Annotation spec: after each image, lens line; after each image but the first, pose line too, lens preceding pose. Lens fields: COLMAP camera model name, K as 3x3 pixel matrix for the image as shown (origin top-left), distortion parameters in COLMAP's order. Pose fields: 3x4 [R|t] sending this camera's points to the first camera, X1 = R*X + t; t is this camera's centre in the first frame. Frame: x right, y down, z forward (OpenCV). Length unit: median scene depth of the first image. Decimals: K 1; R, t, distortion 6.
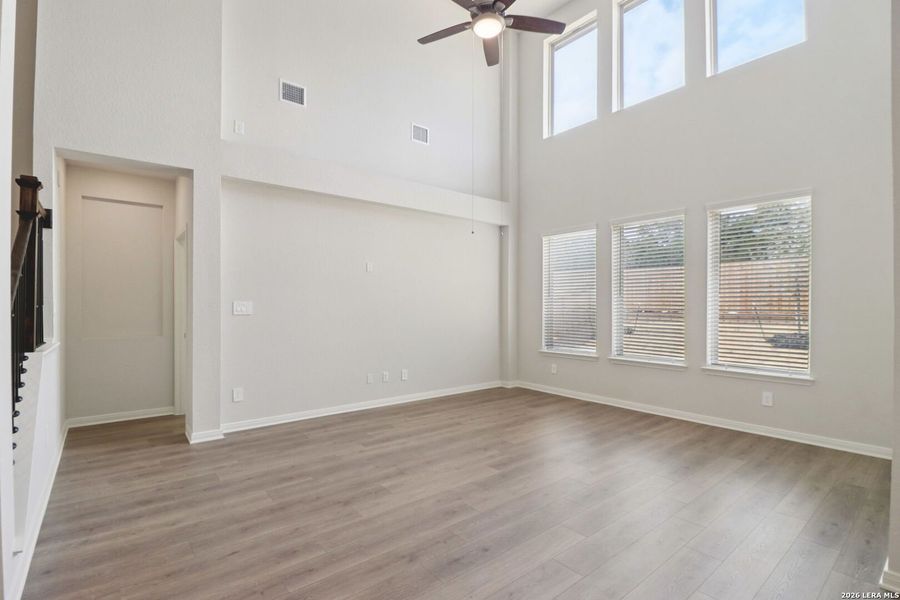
lens RADIAL K [[421.5, 0, 442.4], [0, 421.5, 303.1], [0, 0, 1]] dist [0.003452, -0.012180]
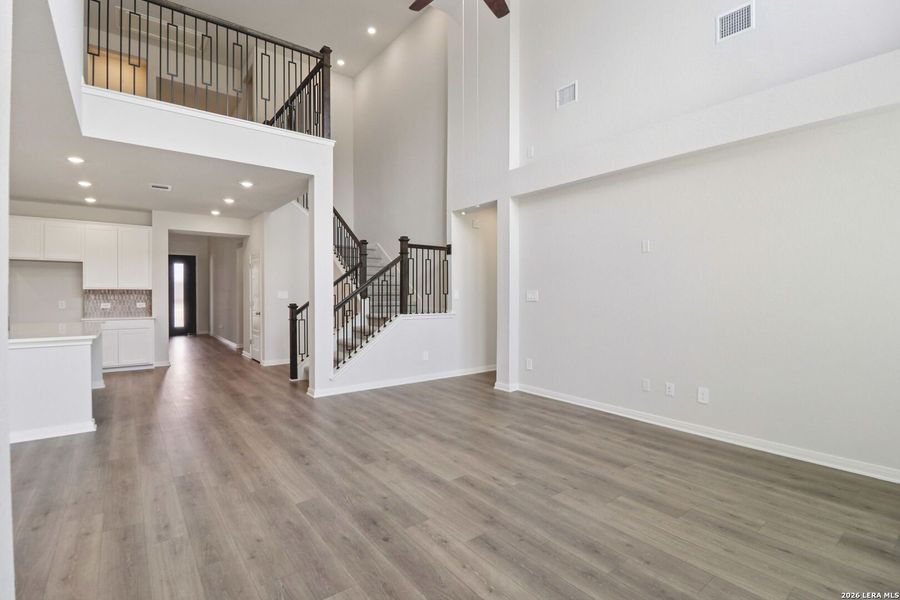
lens RADIAL K [[421.5, 0, 442.4], [0, 421.5, 303.1], [0, 0, 1]] dist [0.003452, -0.012180]
pose [[-0.037517, 0.018369, -0.999127, 0.891020], [0.004813, 0.999823, 0.018201, 0.010215], [0.999284, -0.004126, -0.037599, 0.898463]]
